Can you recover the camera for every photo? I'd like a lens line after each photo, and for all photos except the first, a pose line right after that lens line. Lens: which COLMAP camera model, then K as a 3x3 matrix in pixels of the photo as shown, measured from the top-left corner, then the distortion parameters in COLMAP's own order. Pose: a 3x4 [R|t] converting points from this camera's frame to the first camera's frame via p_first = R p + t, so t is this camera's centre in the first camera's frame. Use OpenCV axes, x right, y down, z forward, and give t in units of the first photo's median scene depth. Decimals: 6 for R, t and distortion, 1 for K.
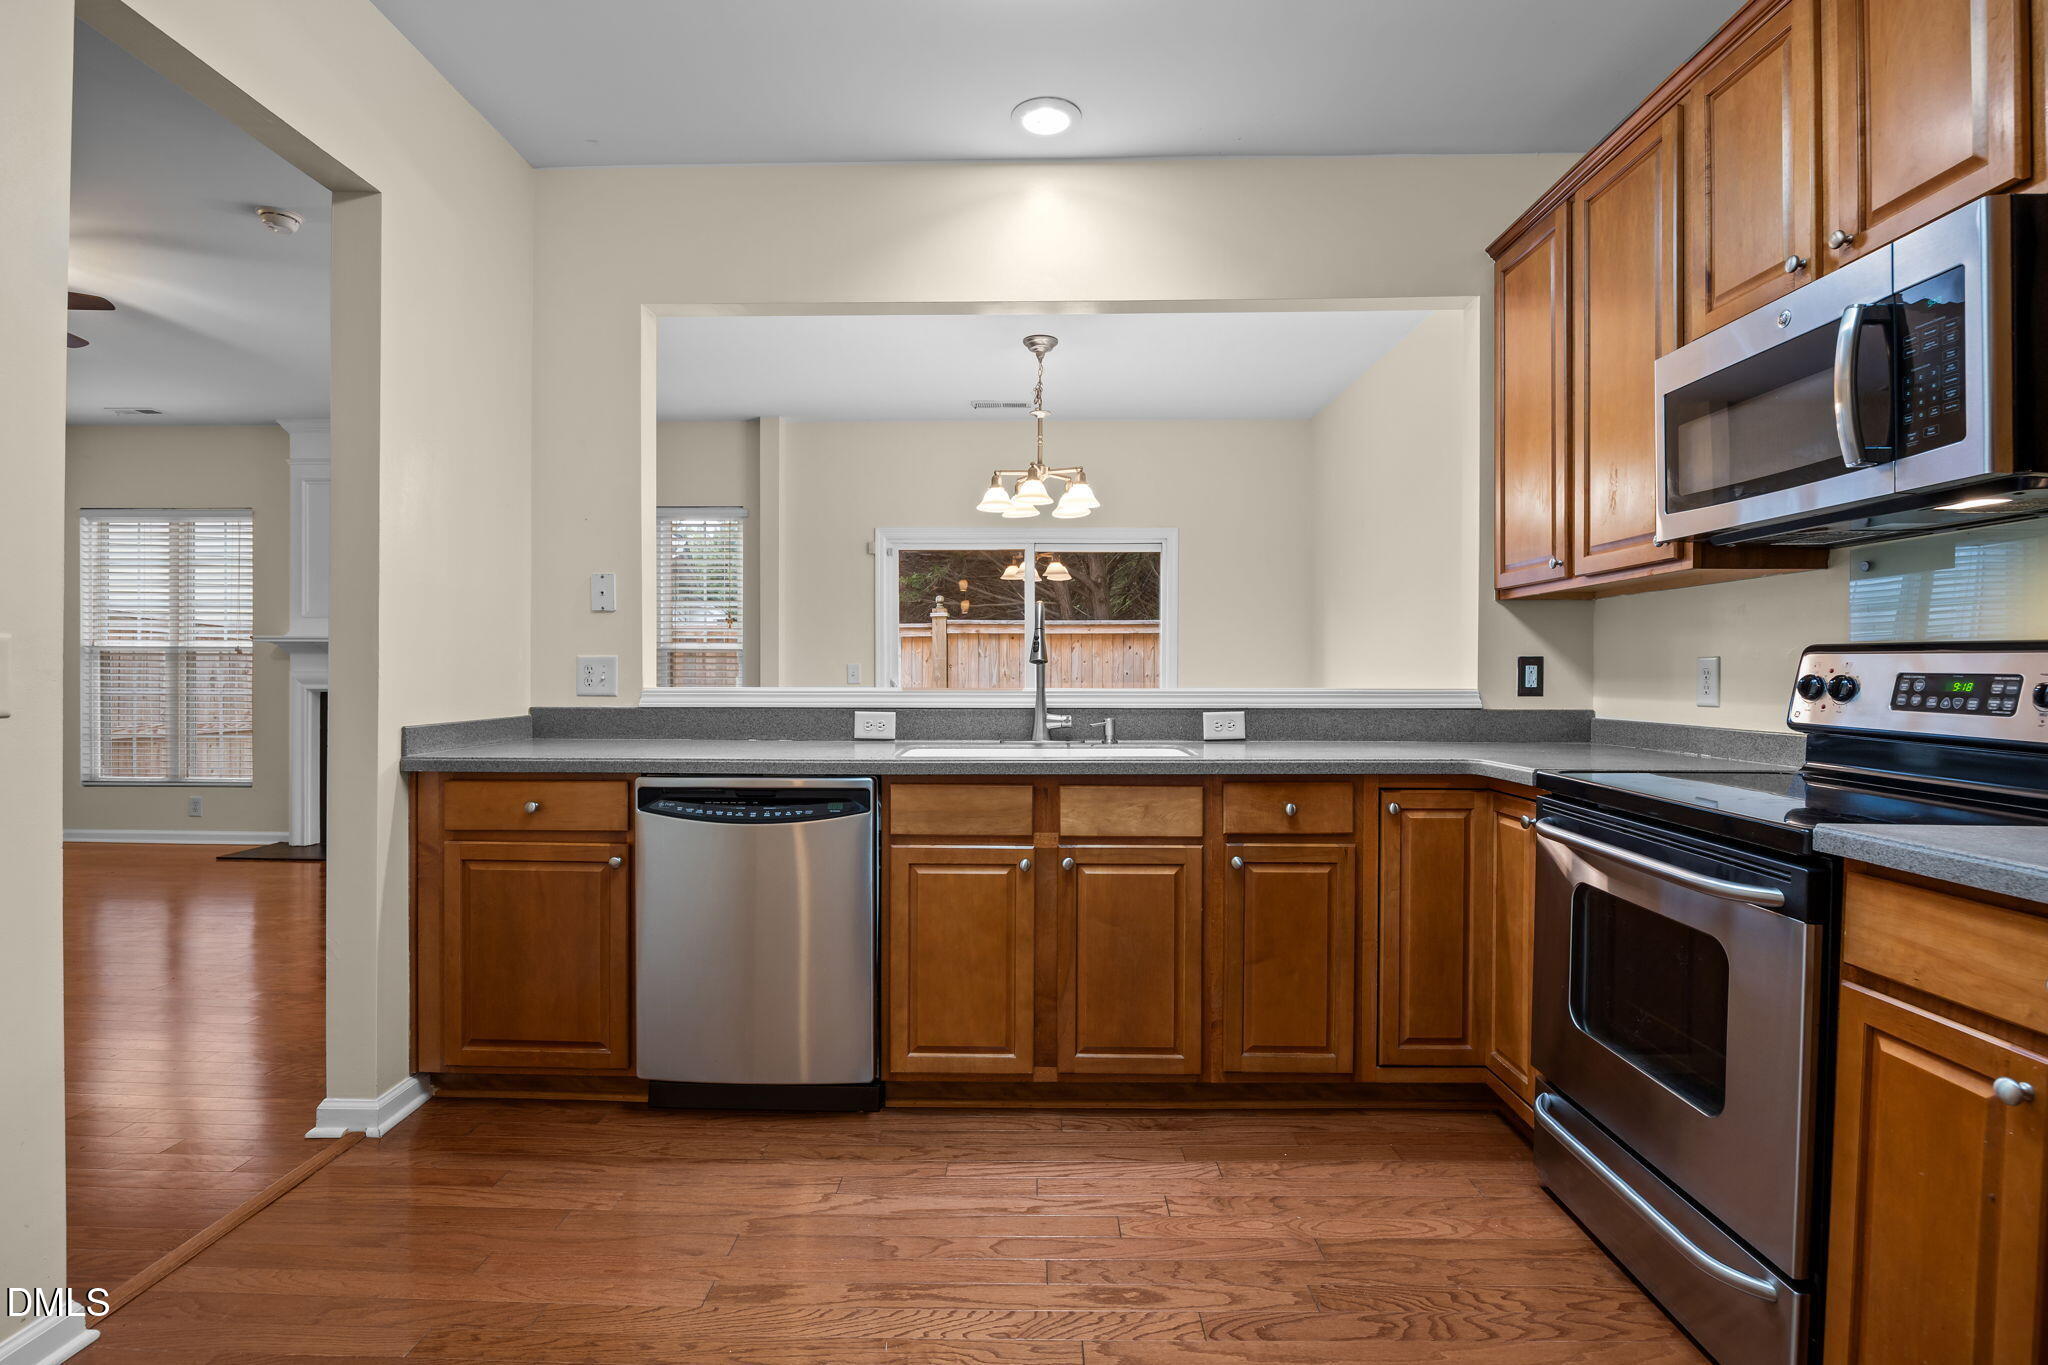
lens RADIAL K [[997.8, 0, 1006.2], [0, 997.8, 680.2], [0, 0, 1]] dist [-0.005356, -0.000139]
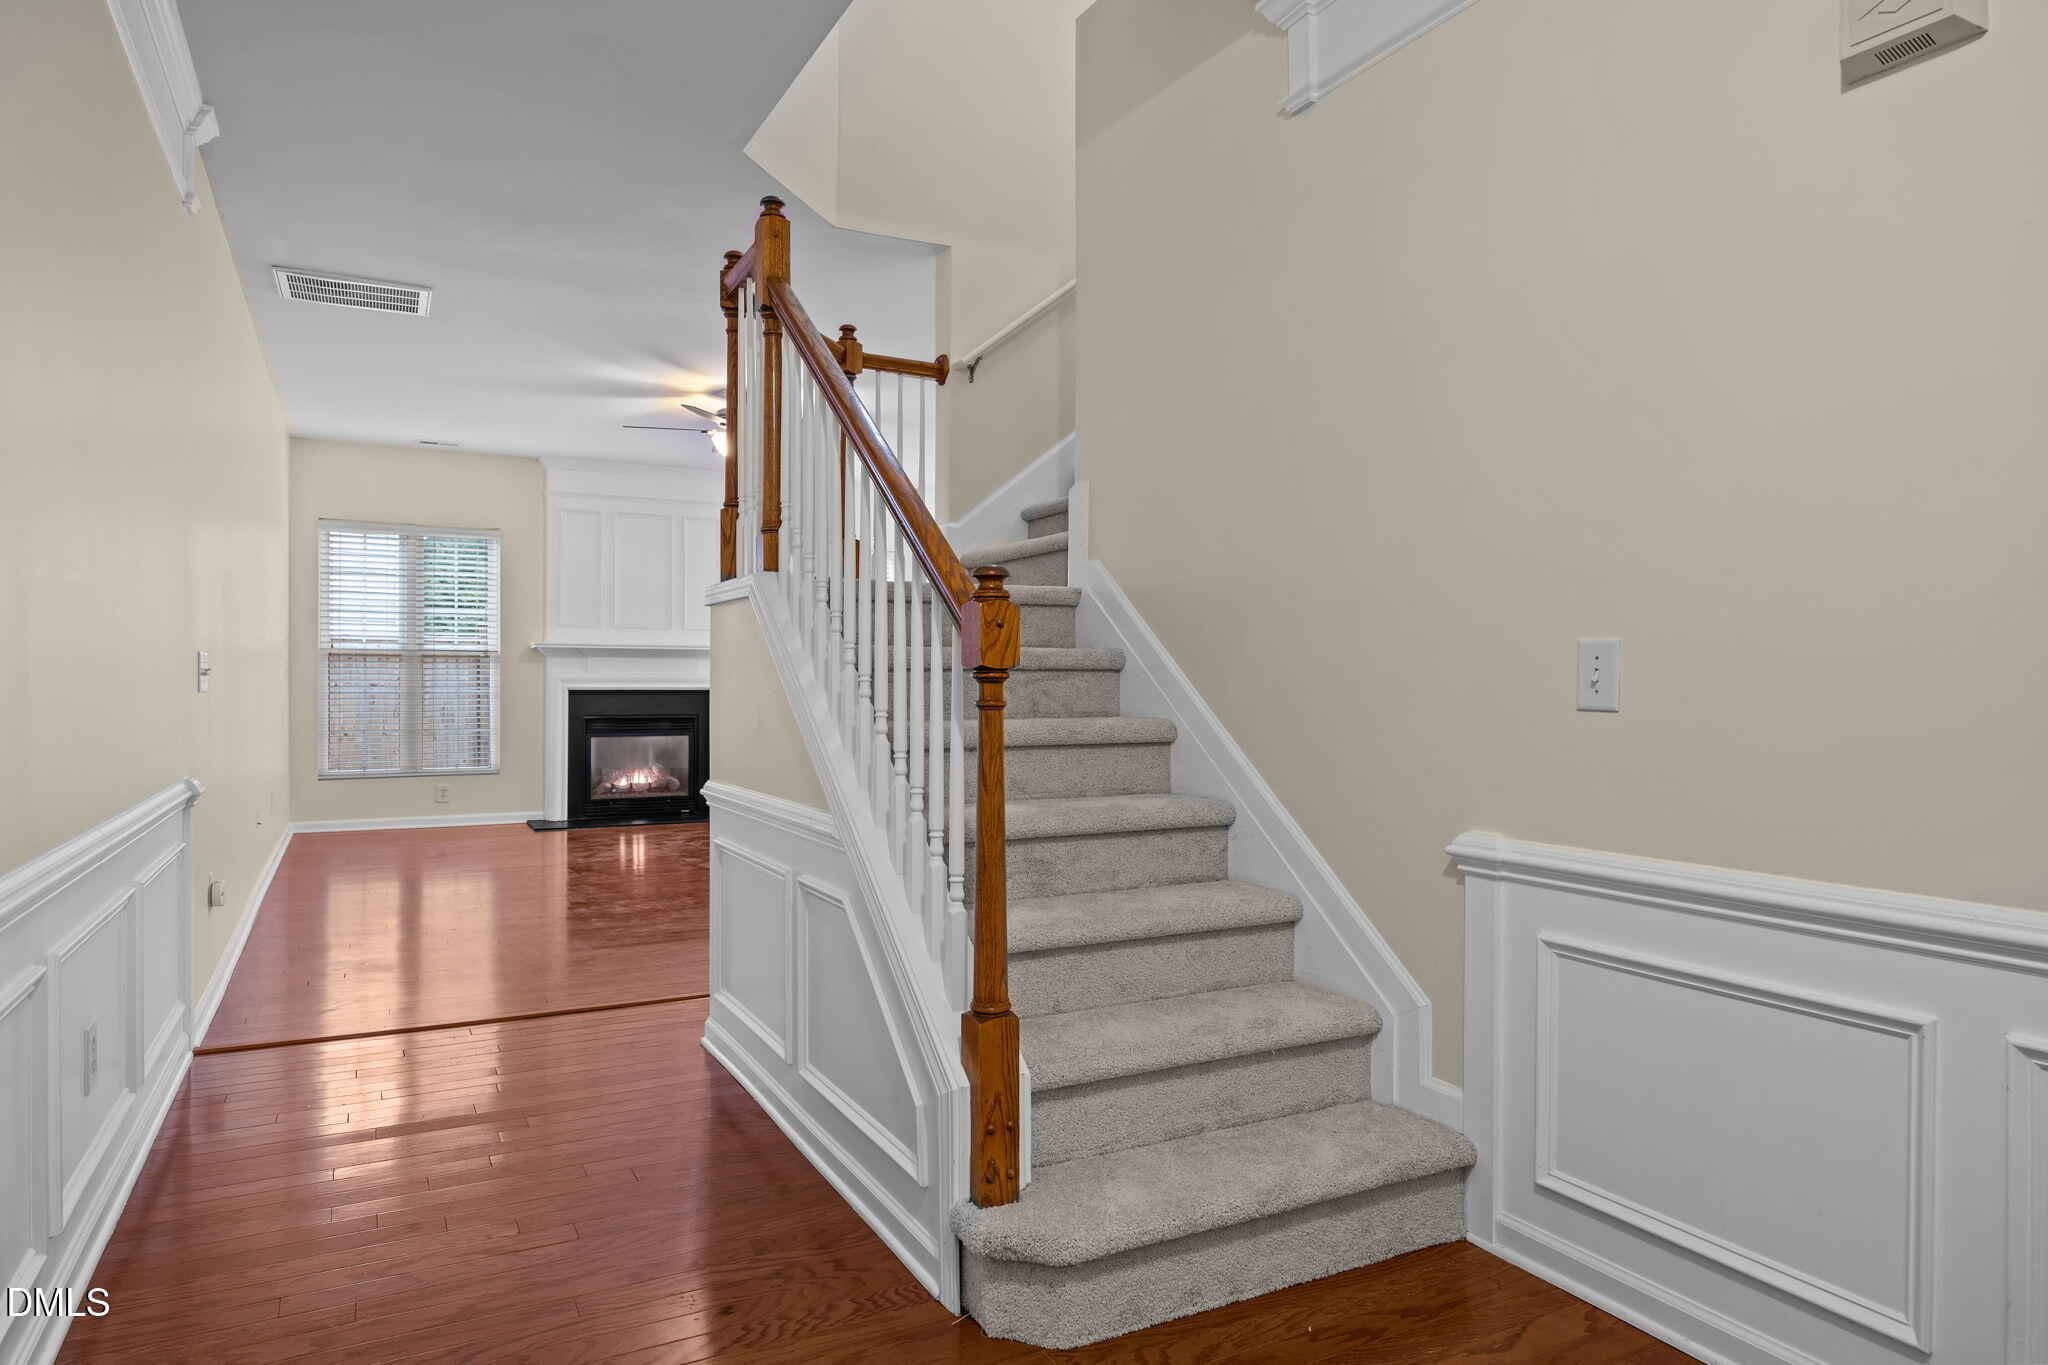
lens RADIAL K [[1212.9, 0, 1032.6], [0, 1212.9, 677.7], [0, 0, 1]] dist [0.001881, 0.000570]
pose [[0.856986, 0.000715, 0.515340, -2.375913], [0.004509, 0.999950, -0.008885, 0.032100], [-0.515320, 0.009938, 0.856940, -1.278137]]
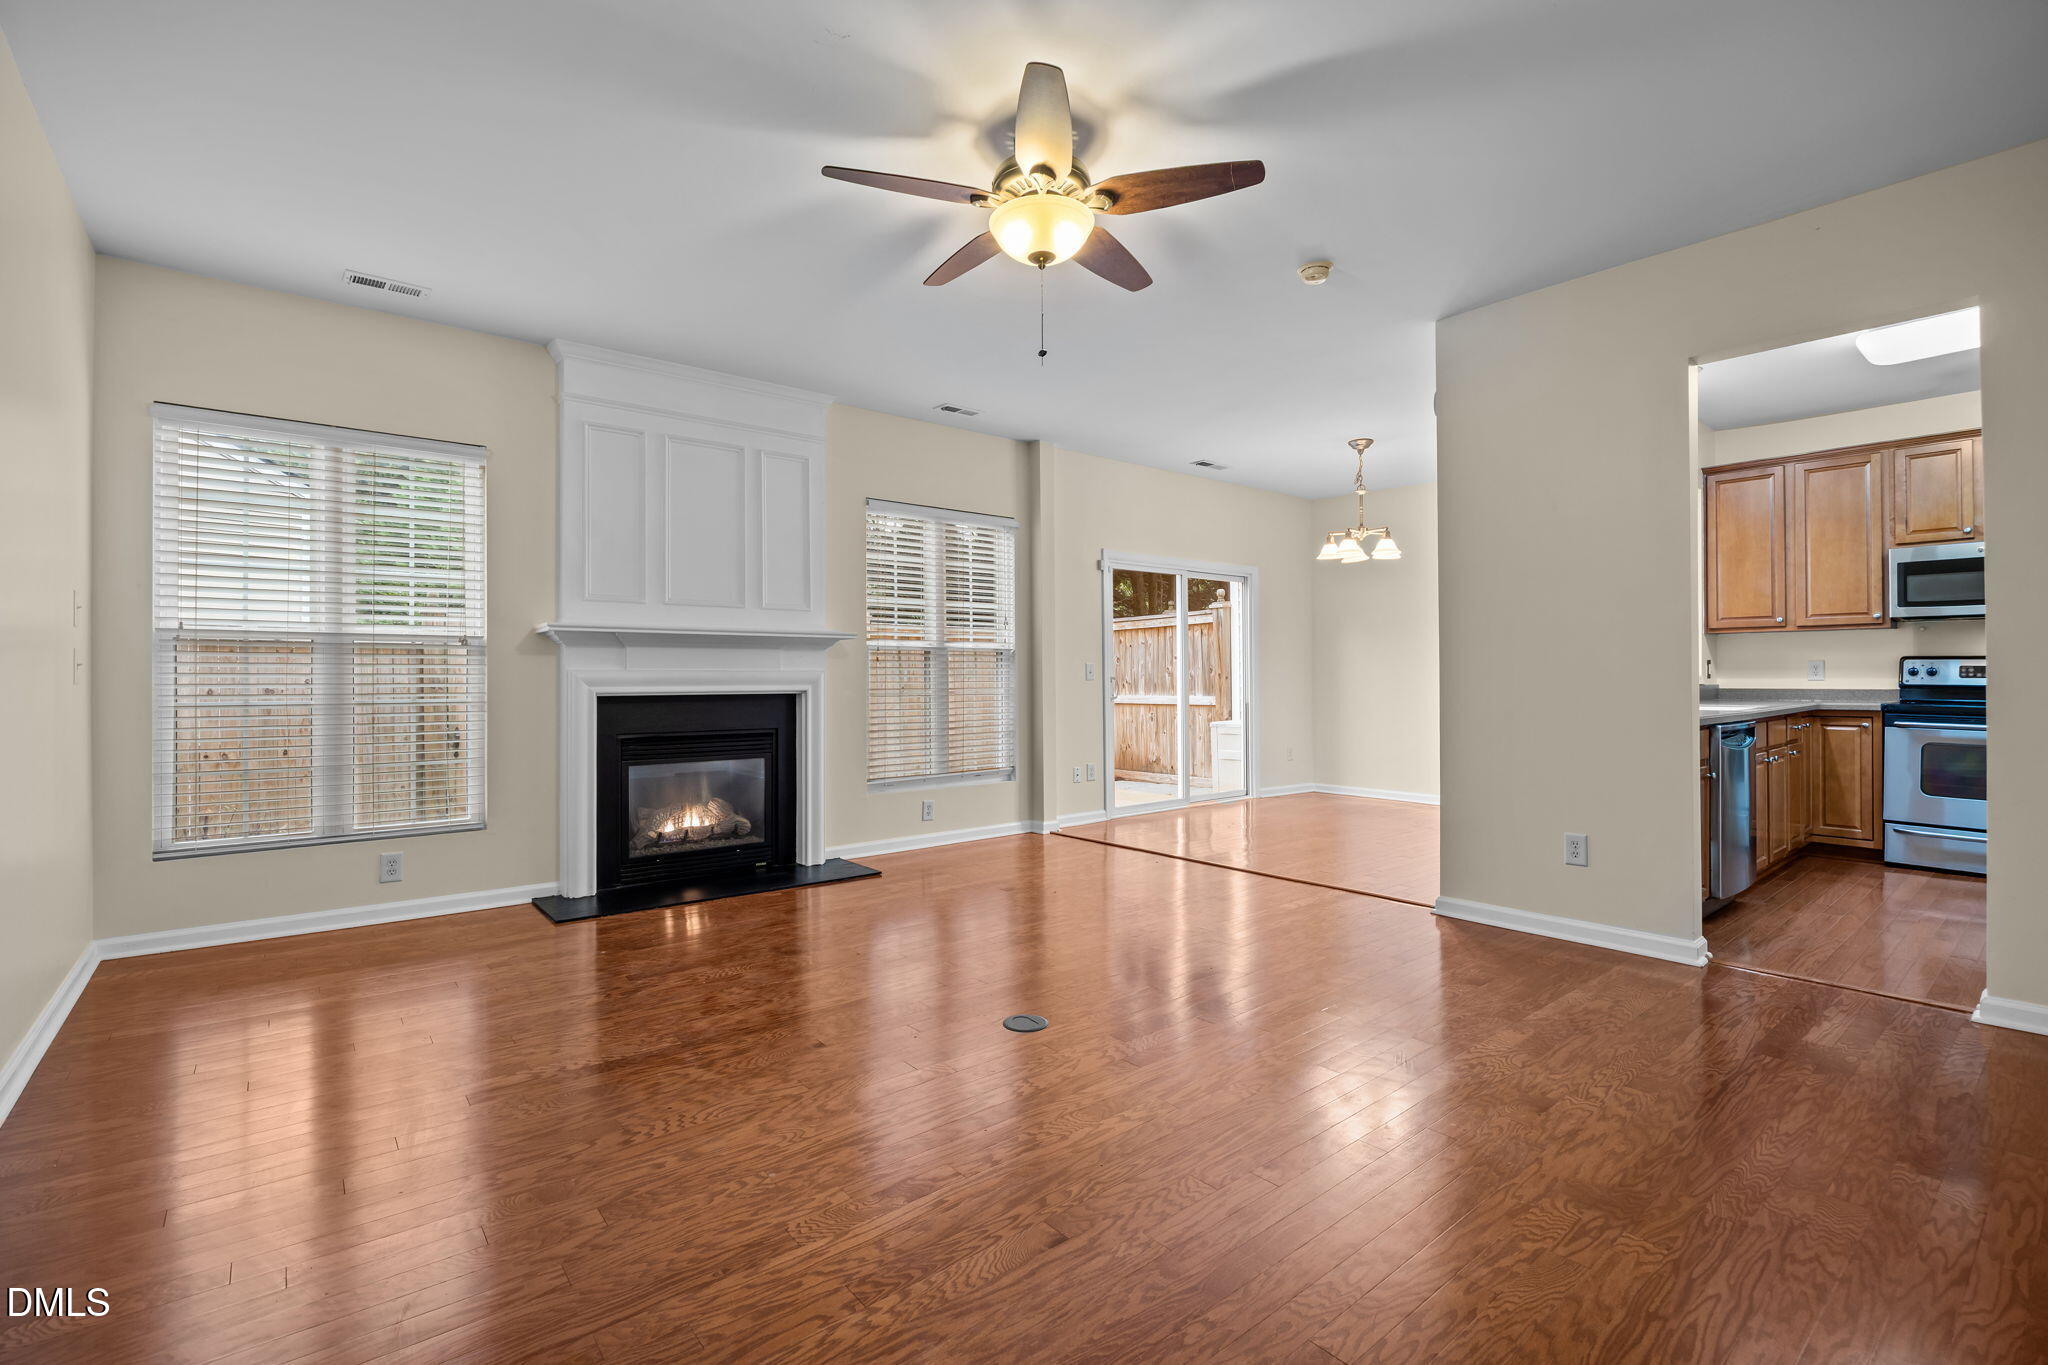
lens RADIAL K [[929.0, 0, 1027.6], [0, 929.0, 672.0], [0, 0, 1]] dist [-0.003426, -0.000305]
pose [[0.748665, -0.001428, 0.662947, -2.277234], [0.009470, 0.999919, -0.008540, 0.006017], [-0.662881, 0.012672, 0.748618, 0.567566]]
